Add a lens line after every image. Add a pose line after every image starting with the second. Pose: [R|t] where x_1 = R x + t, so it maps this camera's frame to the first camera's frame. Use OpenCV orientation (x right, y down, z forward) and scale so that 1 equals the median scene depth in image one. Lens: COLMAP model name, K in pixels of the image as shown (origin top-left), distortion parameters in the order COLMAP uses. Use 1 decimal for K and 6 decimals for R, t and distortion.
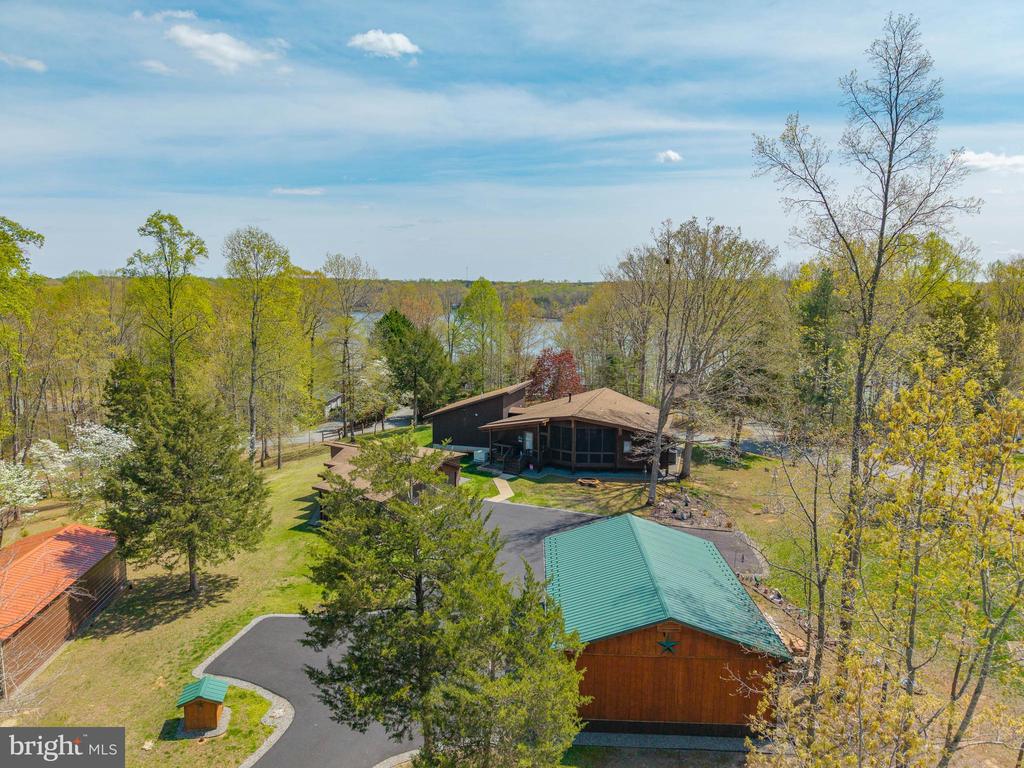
lens RADIAL K [[688.2, 0, 528.6], [0, 688.2, 385.8], [0, 0, 1]] dist [0.027921, -0.000039]
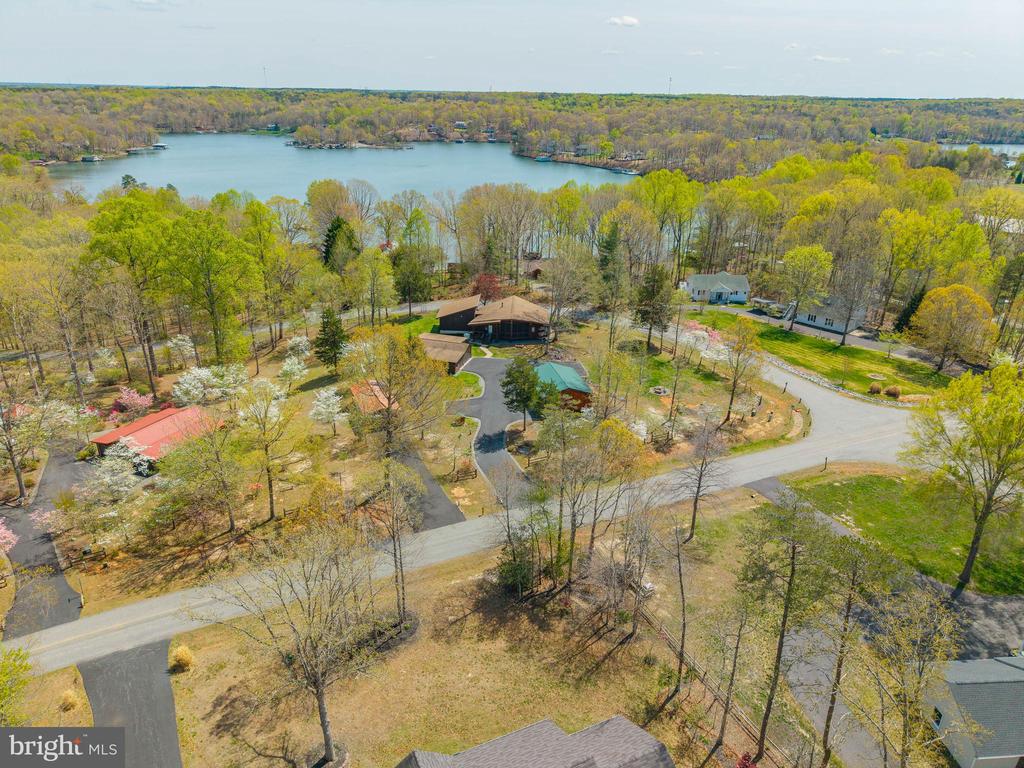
lens RADIAL K [[689.4, 0, 512.0], [0, 689.4, 384.0], [0, 0, 1]] dist [-0.001256, 0.004702]
pose [[0.972255, -0.095678, 0.213464, -0.454843], [0.036181, 0.963054, 0.266867, -0.368838], [-0.231110, -0.251739, 0.939795, -1.280209]]
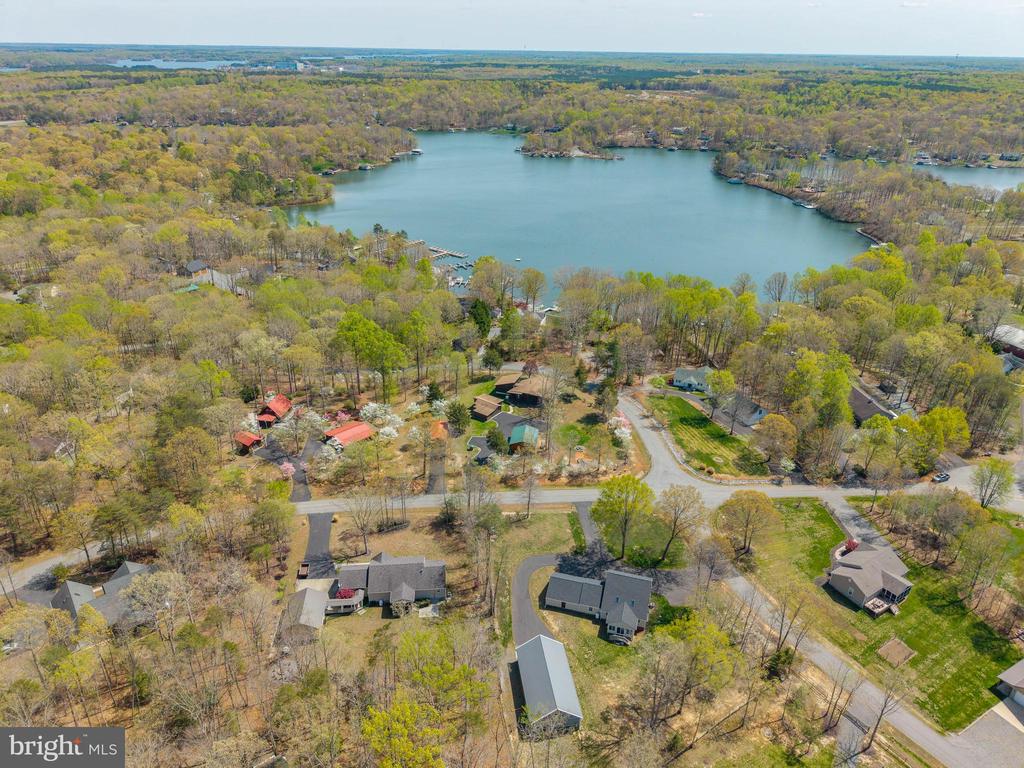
lens RADIAL K [[689.5, 0, 512.0], [0, 689.5, 384.0], [0, 0, 1]] dist [0.016525, -0.007668]
pose [[0.994072, 0.040447, -0.100917, 0.400100], [-0.007344, 0.951086, 0.308840, -1.366080], [0.108472, -0.306268, 0.945745, -3.156742]]
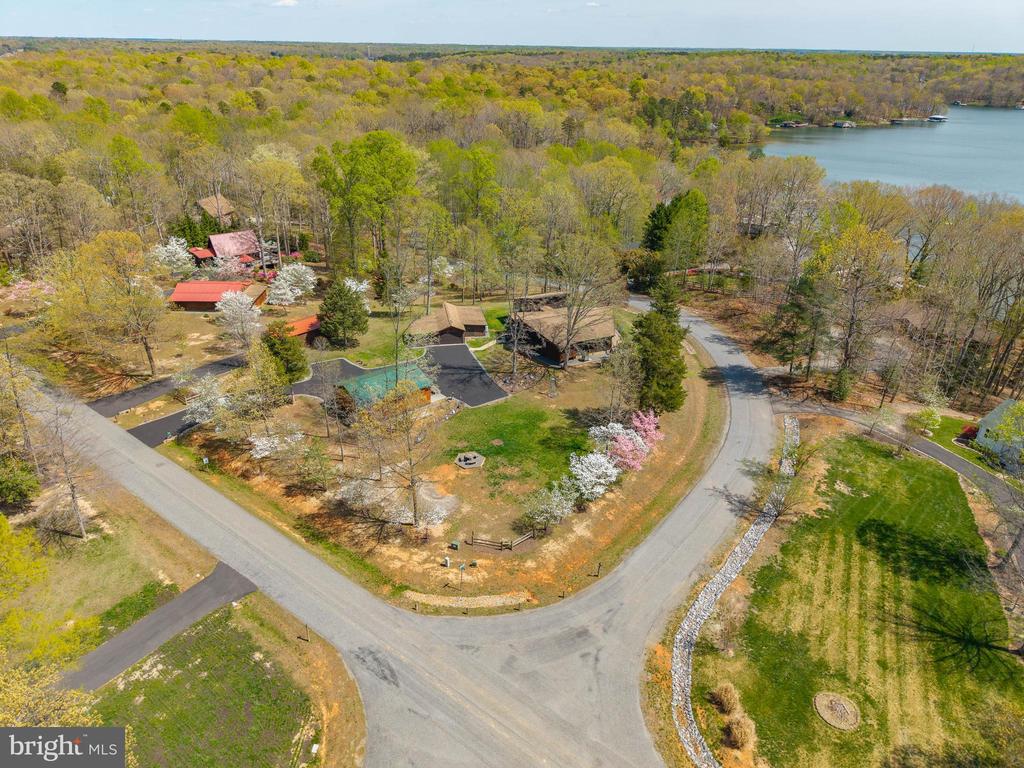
lens RADIAL K [[689.4, 0, 512.0], [0, 689.4, 384.0], [0, 0, 1]] dist [-0.001256, 0.004702]
pose [[0.648640, 0.322989, -0.689162, 1.412182], [-0.104427, 0.934691, 0.339775, -0.446822], [0.753897, -0.148425, 0.640007, -0.314368]]
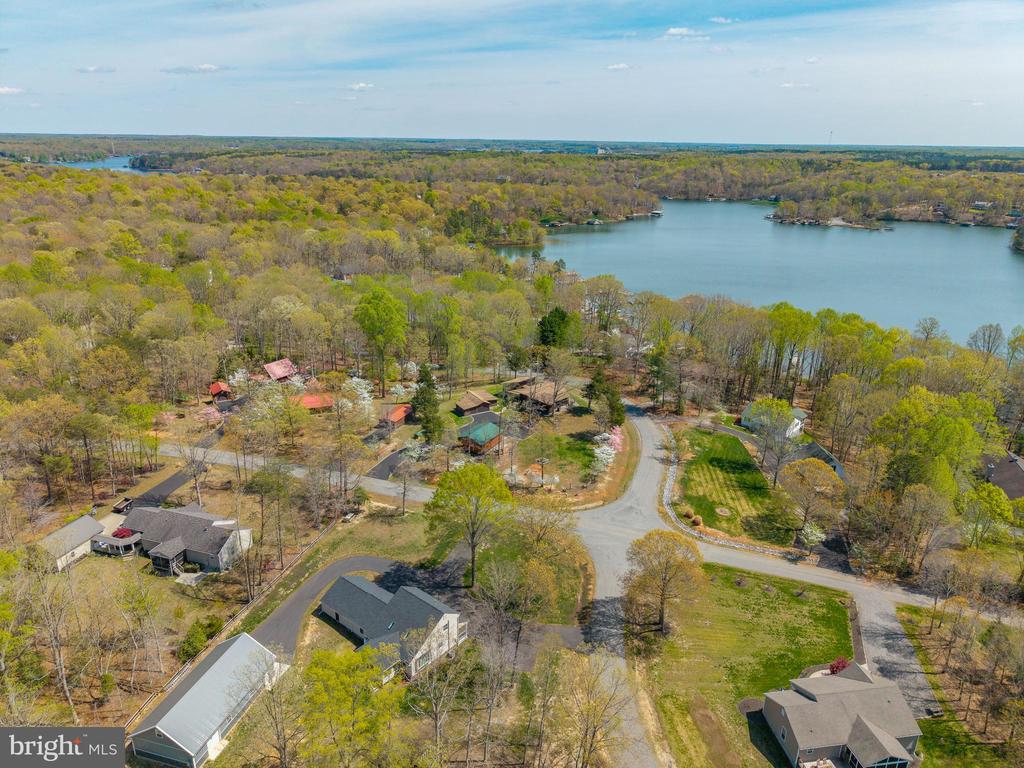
lens RADIAL K [[689.5, 0, 512.0], [0, 689.5, 384.0], [0, 0, 1]] dist [0.016525, -0.007668]
pose [[0.865407, 0.158680, -0.475280, 1.688425], [-0.064573, 0.975940, 0.208258, -0.755392], [0.496891, -0.149537, 0.854832, -2.110798]]
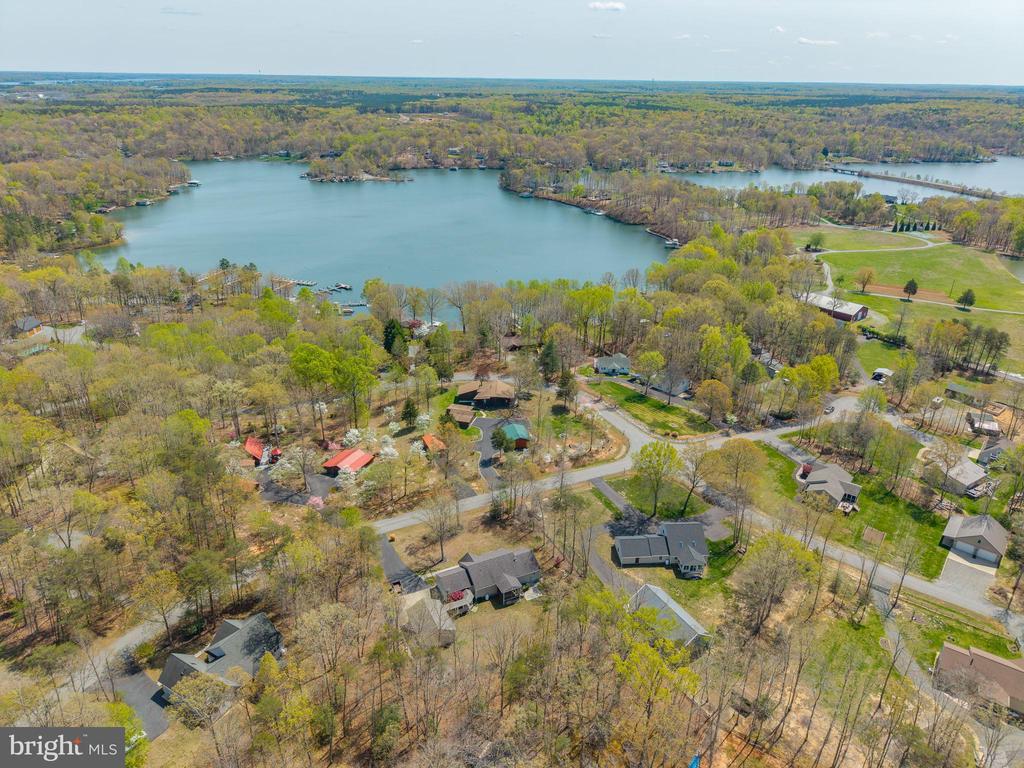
lens RADIAL K [[689.5, 0, 512.0], [0, 689.5, 384.0], [0, 0, 1]] dist [0.016525, -0.007668]
pose [[0.968734, -0.109473, 0.222644, -0.859669], [0.042102, 0.956909, 0.287321, -1.382223], [-0.244504, -0.268964, 0.931599, -3.393416]]
